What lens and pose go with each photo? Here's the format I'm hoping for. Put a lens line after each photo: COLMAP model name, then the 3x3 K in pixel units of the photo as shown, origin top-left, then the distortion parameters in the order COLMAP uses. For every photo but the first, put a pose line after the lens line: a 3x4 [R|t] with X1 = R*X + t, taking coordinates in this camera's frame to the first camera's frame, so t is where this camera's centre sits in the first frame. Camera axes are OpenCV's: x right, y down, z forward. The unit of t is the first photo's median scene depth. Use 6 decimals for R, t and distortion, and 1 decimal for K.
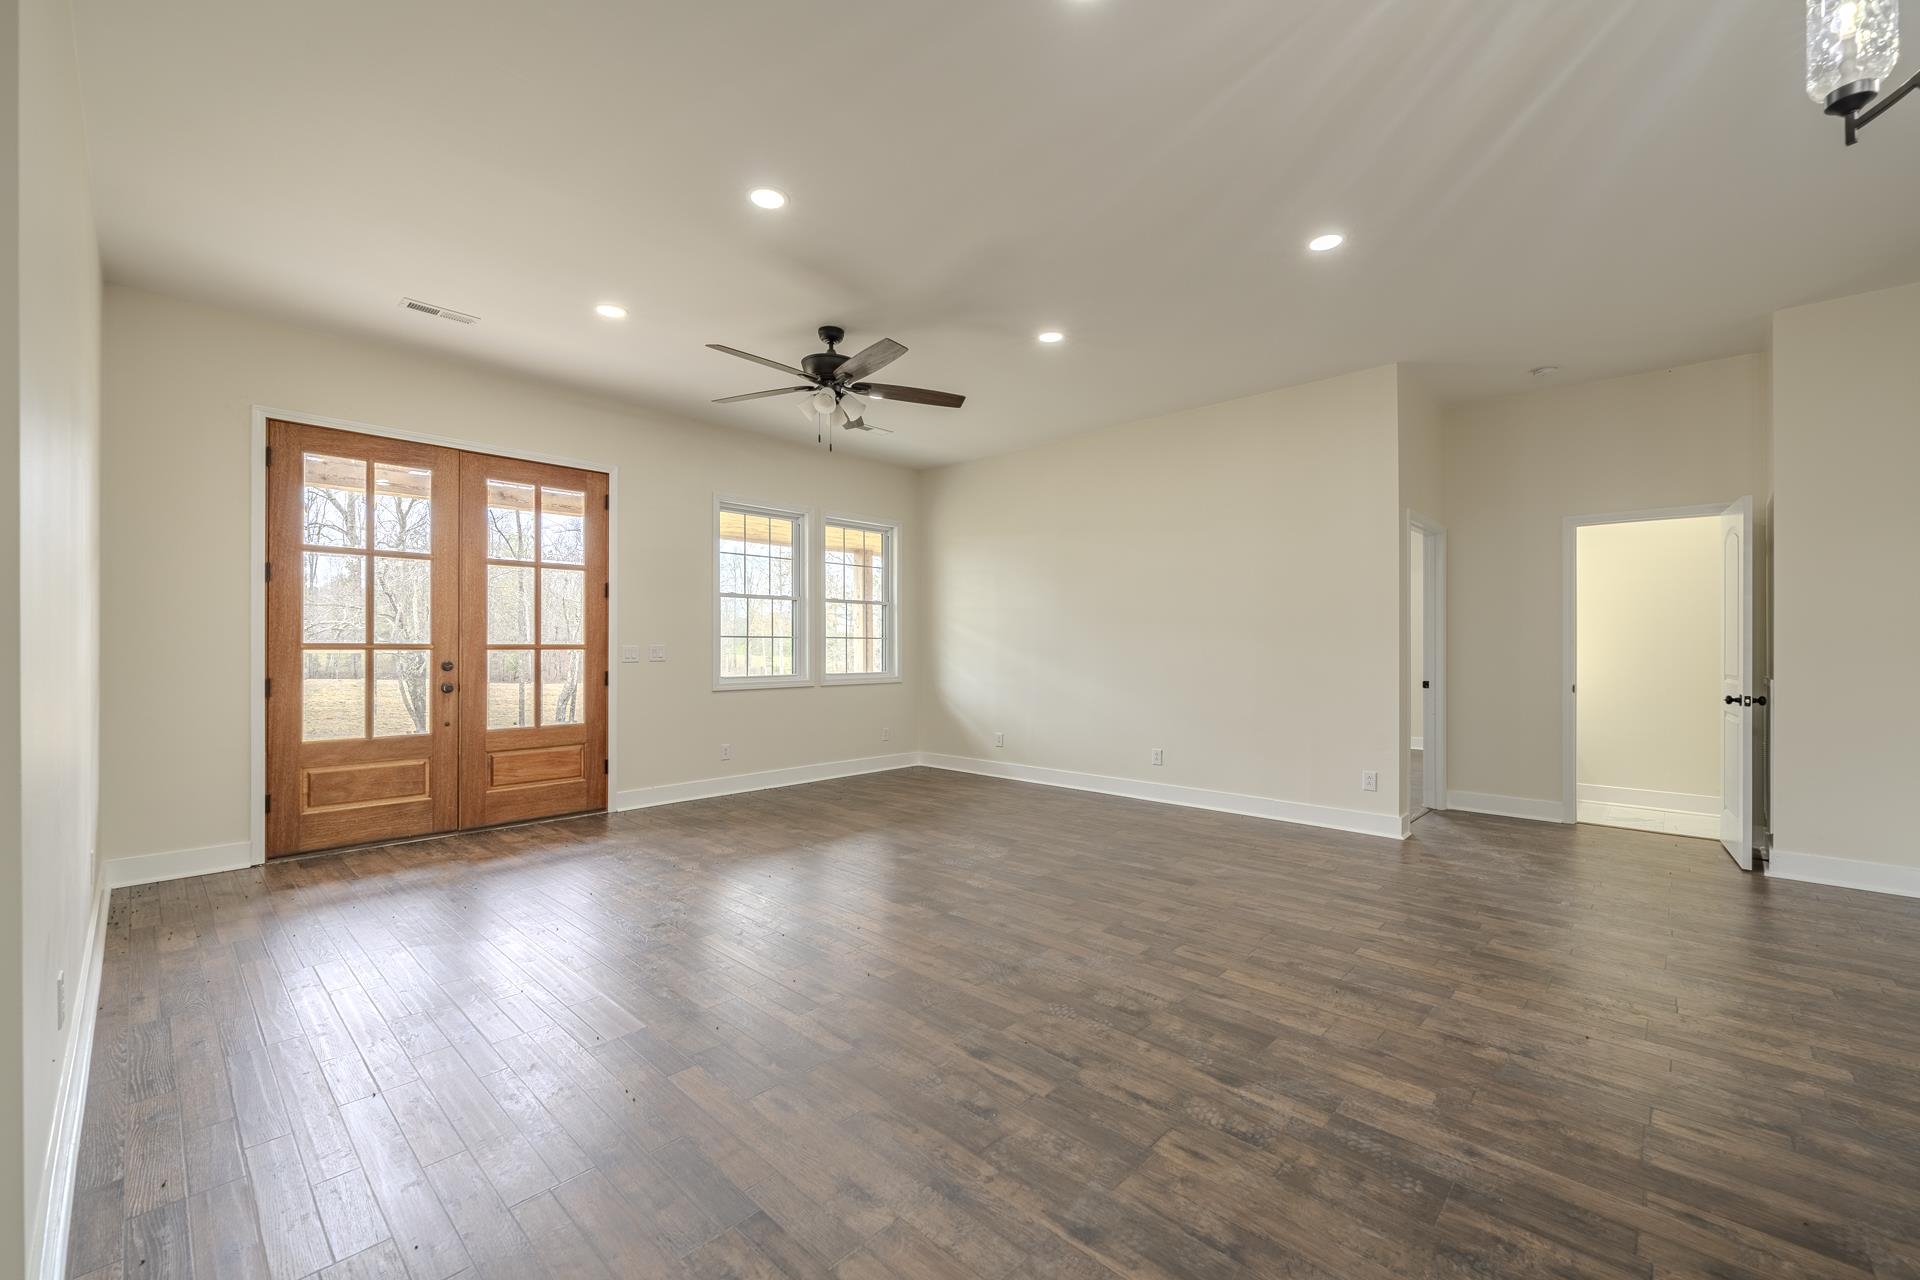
lens RADIAL K [[769.2, 0, 954.7], [0, 769.2, 642.2], [0, 0, 1]] dist [-0.001564, -0.000074]
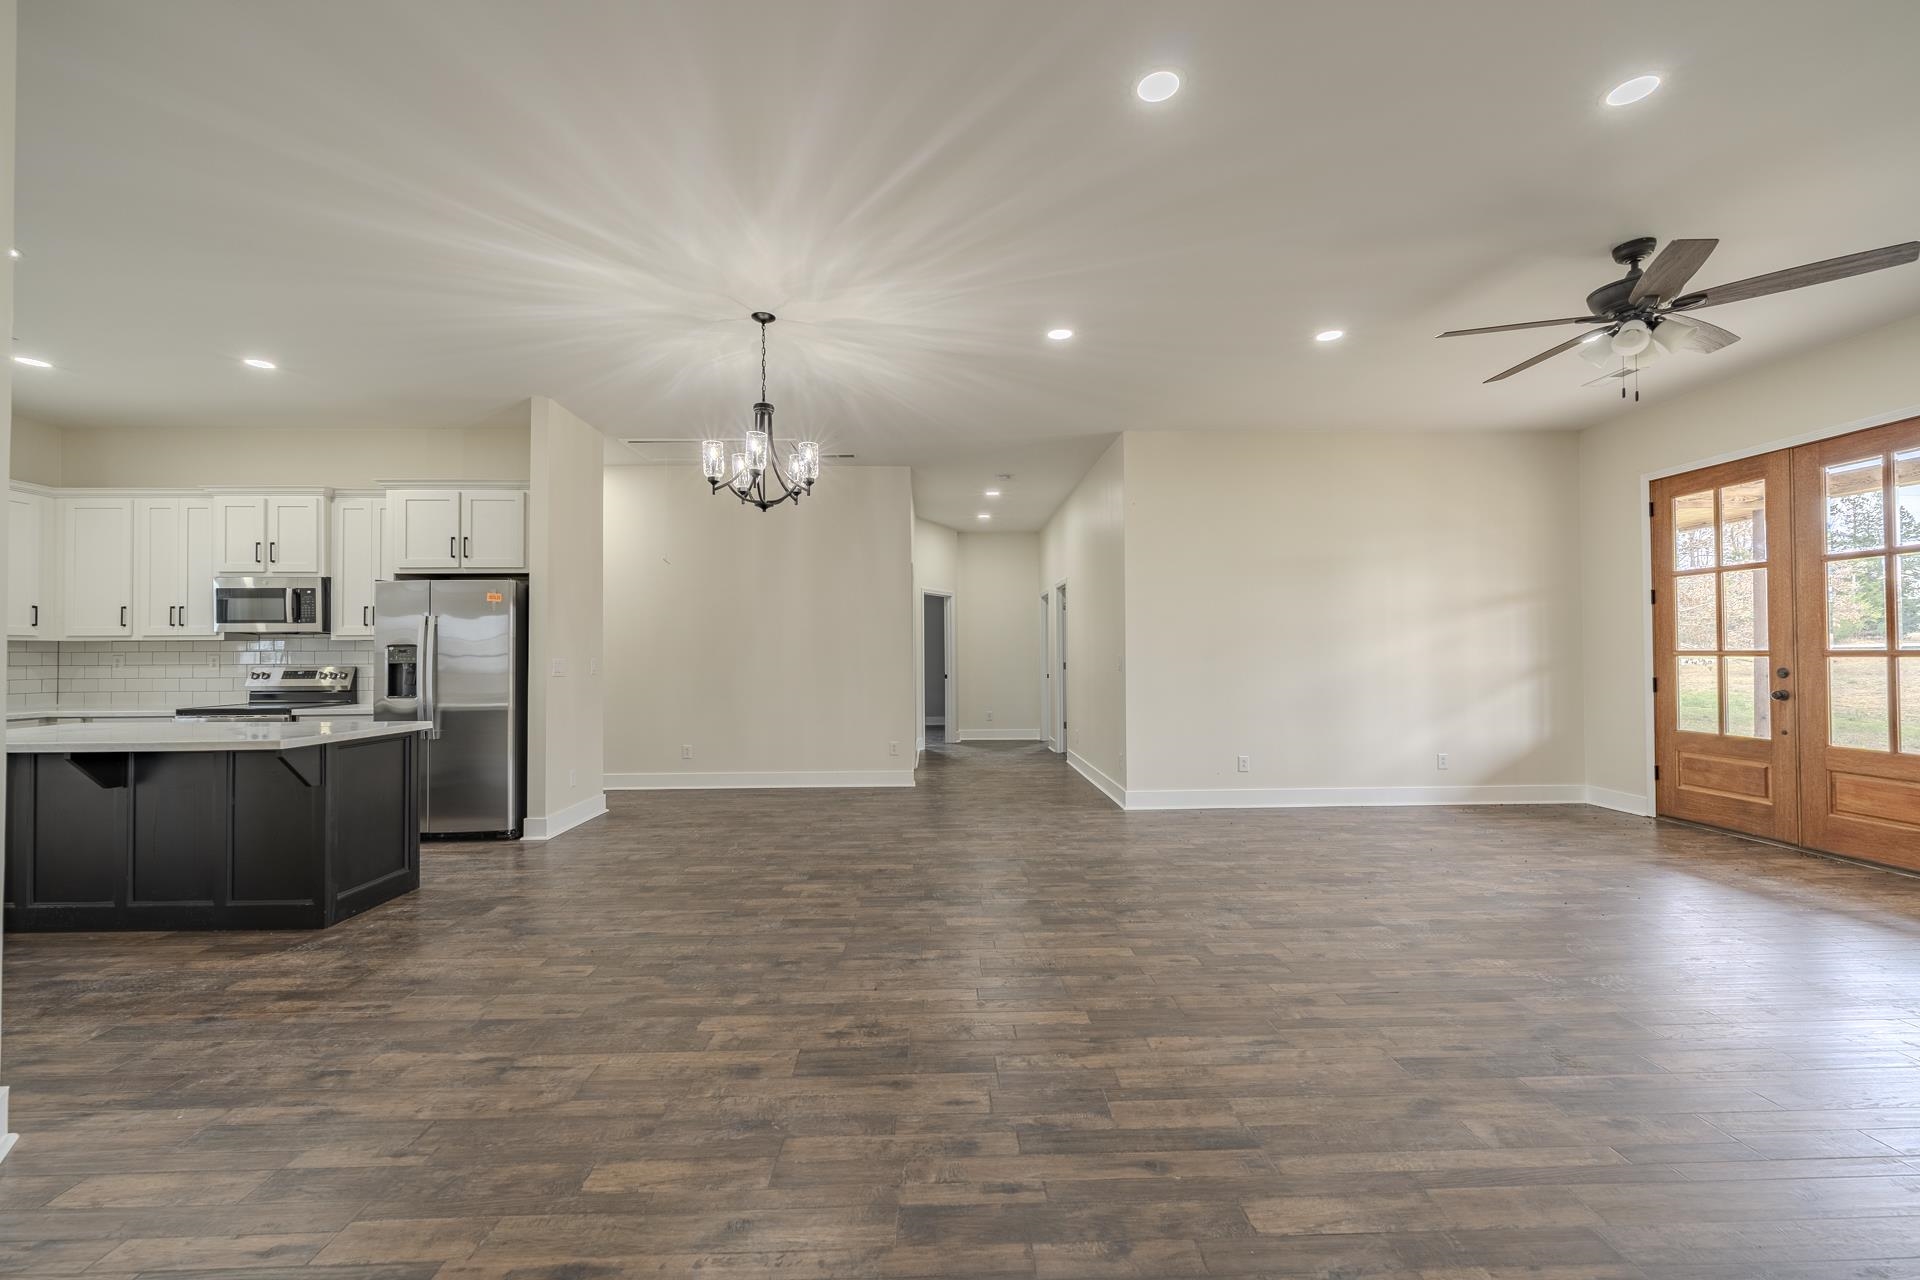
lens RADIAL K [[769.2, 0, 968.0], [0, 769.2, 643.0], [0, 0, 1]] dist [-0.001564, -0.000074]
pose [[-0.693482, -0.009010, -0.720417, 0.851552], [0.007706, 0.999772, -0.019921, 0.004674], [0.720432, -0.019367, -0.693255, 1.040158]]
